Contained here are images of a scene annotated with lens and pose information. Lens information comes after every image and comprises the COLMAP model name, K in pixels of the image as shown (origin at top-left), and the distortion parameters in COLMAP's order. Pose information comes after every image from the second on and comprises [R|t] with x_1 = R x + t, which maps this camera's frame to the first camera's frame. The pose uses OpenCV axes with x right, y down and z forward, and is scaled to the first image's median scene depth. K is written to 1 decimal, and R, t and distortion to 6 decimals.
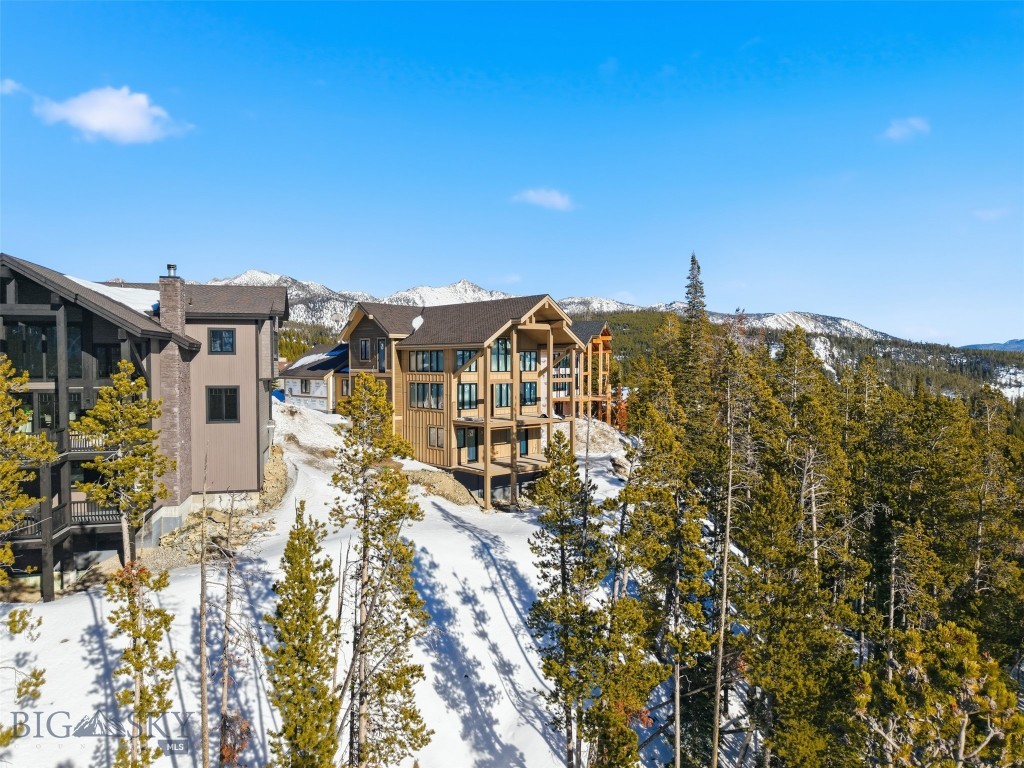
lens RADIAL K [[685.0, 0, 508.6], [0, 685.0, 381.4], [0, 0, 1]] dist [0.032799, -0.030397]
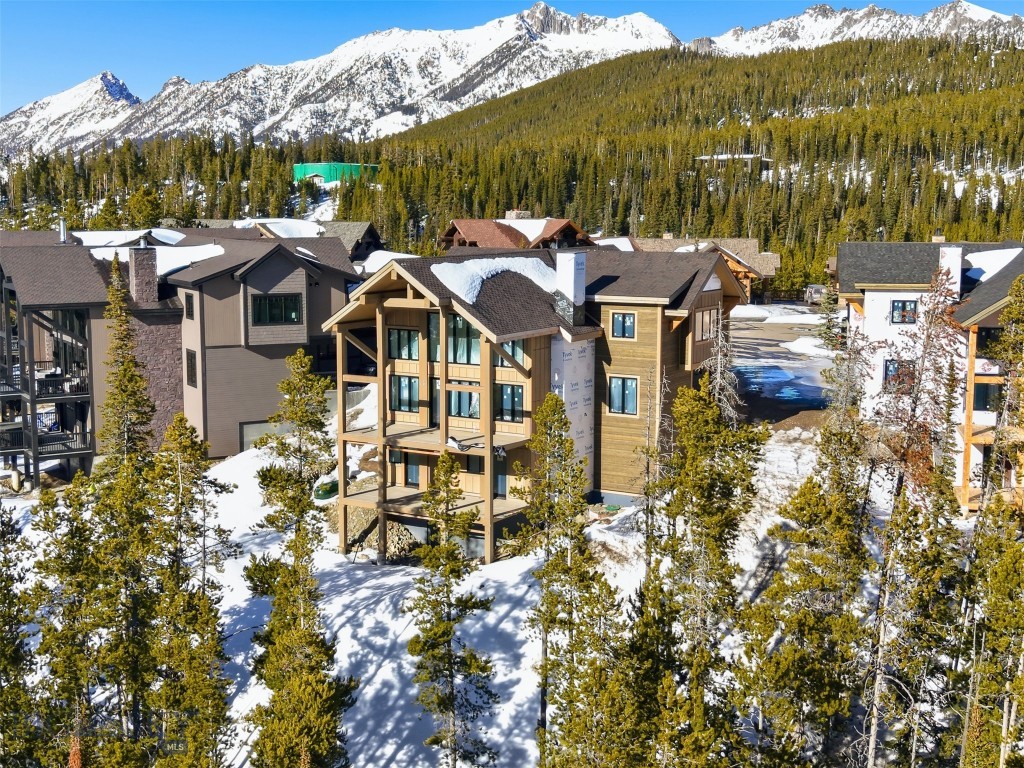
lens RADIAL K [[1418.3, 0, 519.2], [0, 1418.3, 387.5], [0, 0, 1]] dist [0.108114, 0.000000]
pose [[0.282051, 0.129569, -0.950610, 1.348461], [-0.027580, 0.991524, 0.126963, -0.171401], [0.959003, -0.009592, 0.283234, 0.676288]]
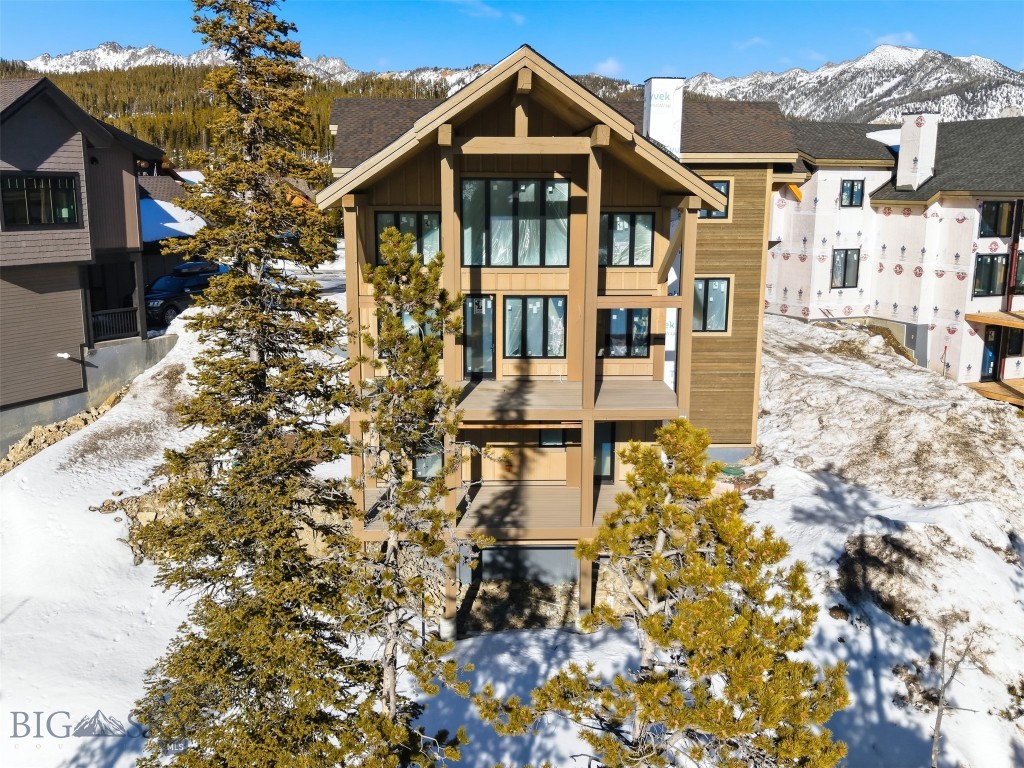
lens RADIAL K [[985.4, 0, 503.3], [0, 985.4, 385.3], [0, 0, 1]] dist [0.010085, 0.000000]
pose [[0.755838, 0.130683, -0.641584, 0.351492], [-0.019893, 0.984011, 0.176996, -0.046734], [0.654456, -0.121017, 0.746353, 0.579790]]
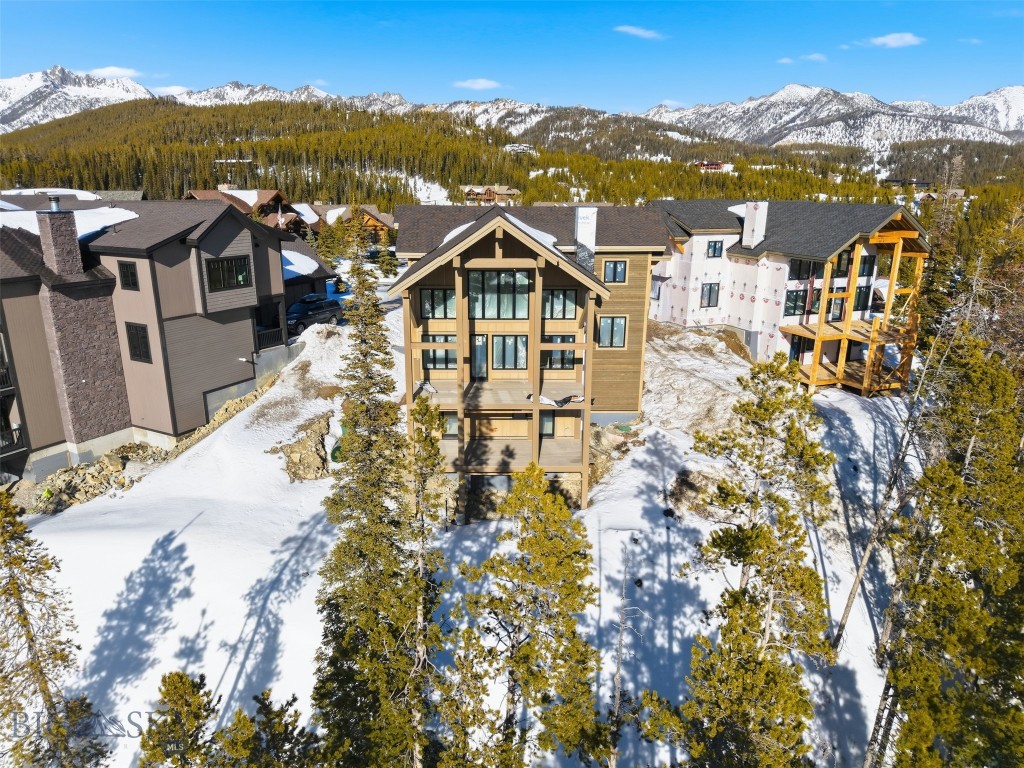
lens RADIAL K [[685.0, 0, 505.9], [0, 685.0, 384.4], [0, 0, 1]] dist [0.032799, -0.030397]
pose [[0.746810, 0.186416, -0.638376, 0.451824], [-0.022736, 0.966505, 0.255638, -0.129110], [0.664649, -0.176399, 0.726034, 0.497394]]
